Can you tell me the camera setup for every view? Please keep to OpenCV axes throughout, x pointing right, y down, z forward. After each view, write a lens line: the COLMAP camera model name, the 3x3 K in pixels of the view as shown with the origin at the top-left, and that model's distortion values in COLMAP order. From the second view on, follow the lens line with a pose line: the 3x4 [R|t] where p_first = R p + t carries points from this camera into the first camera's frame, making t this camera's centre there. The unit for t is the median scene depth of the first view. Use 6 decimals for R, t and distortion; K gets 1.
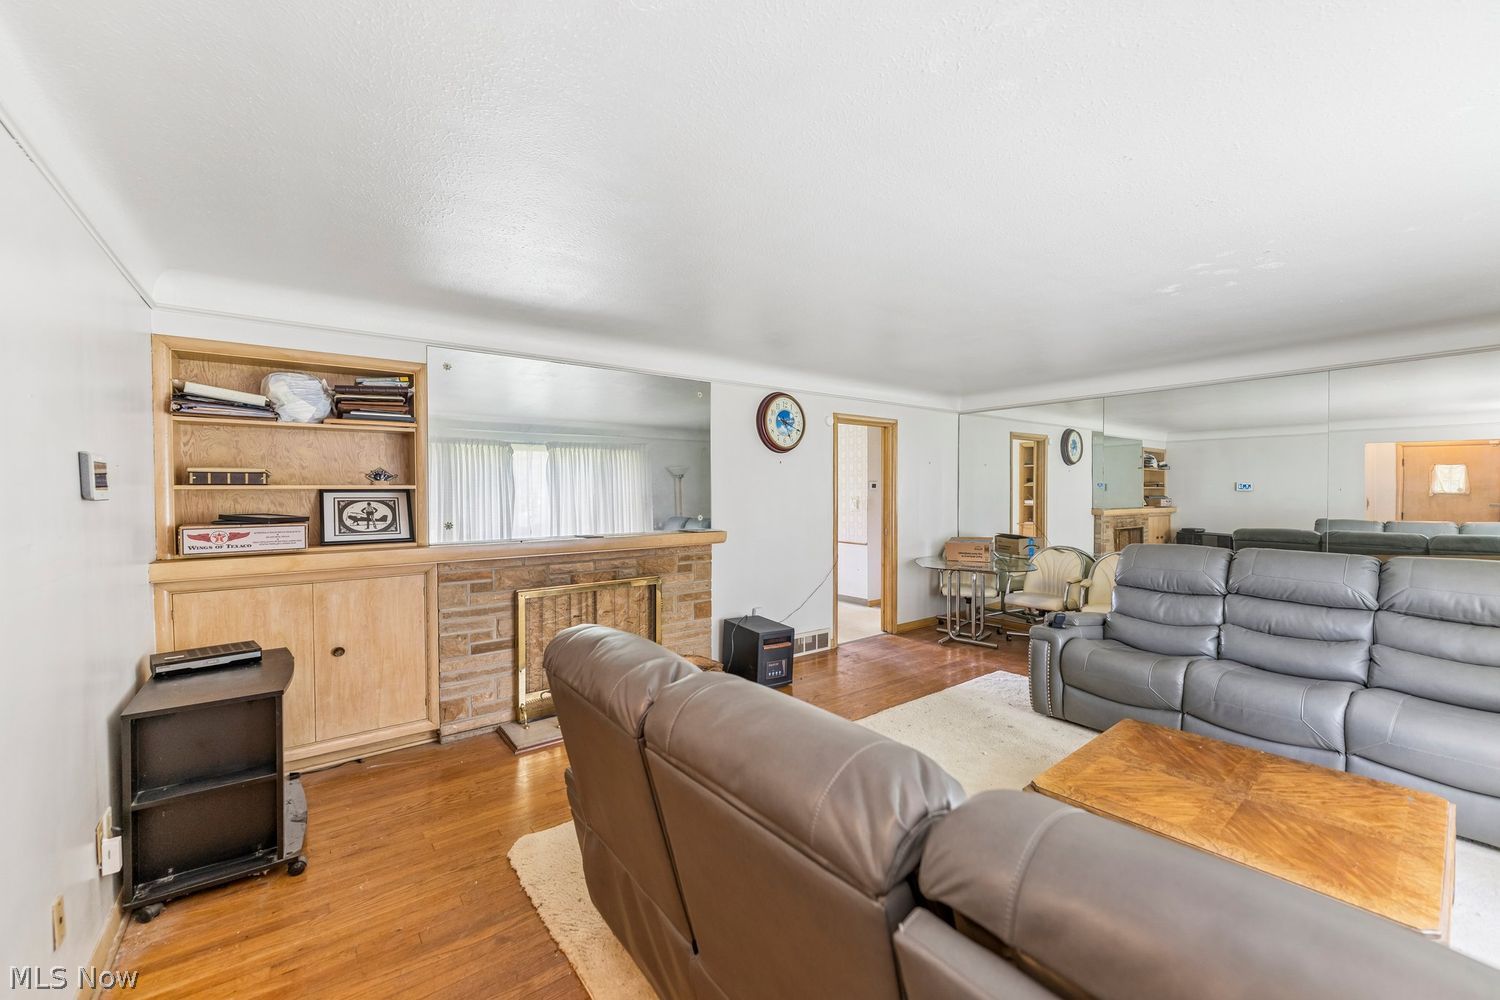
lens RADIAL K [[598.2, 0, 741.1], [0, 598.2, 502.1], [0, 0, 1]] dist [-0.000594, -0.000147]
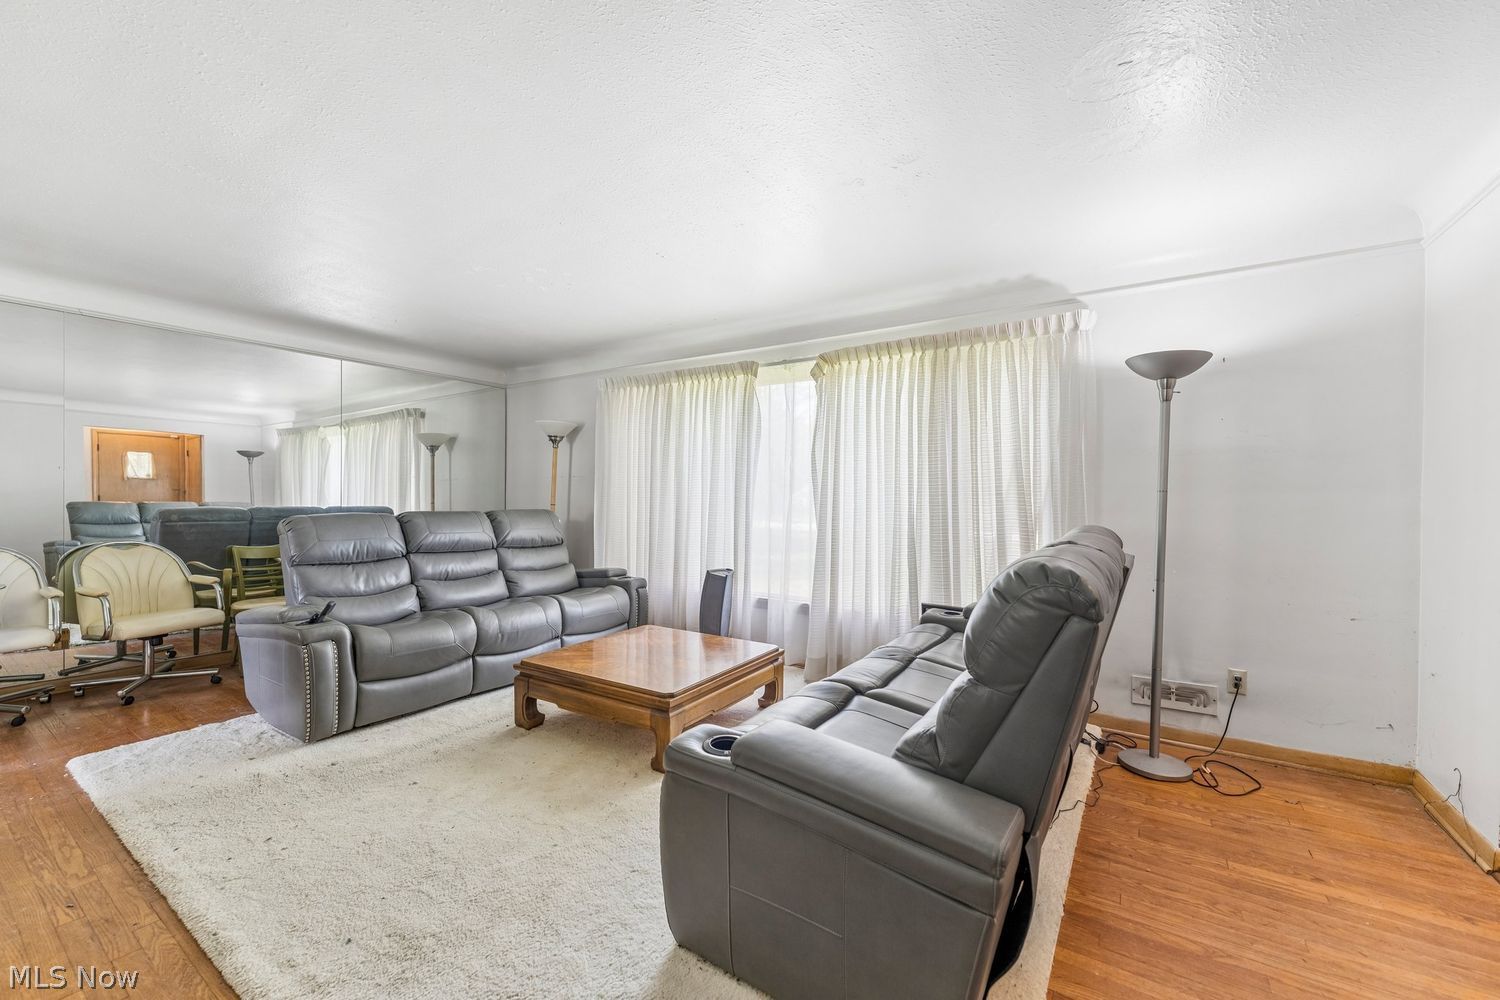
lens RADIAL K [[598.2, 0, 740.1], [0, 598.2, 494.7], [0, 0, 1]] dist [-0.000594, -0.000147]
pose [[-0.322312, 0.001215, 0.946633, -0.391025], [0.007418, 0.999972, 0.001242, 0.046352], [-0.946605, 0.007423, -0.322312, 0.732172]]
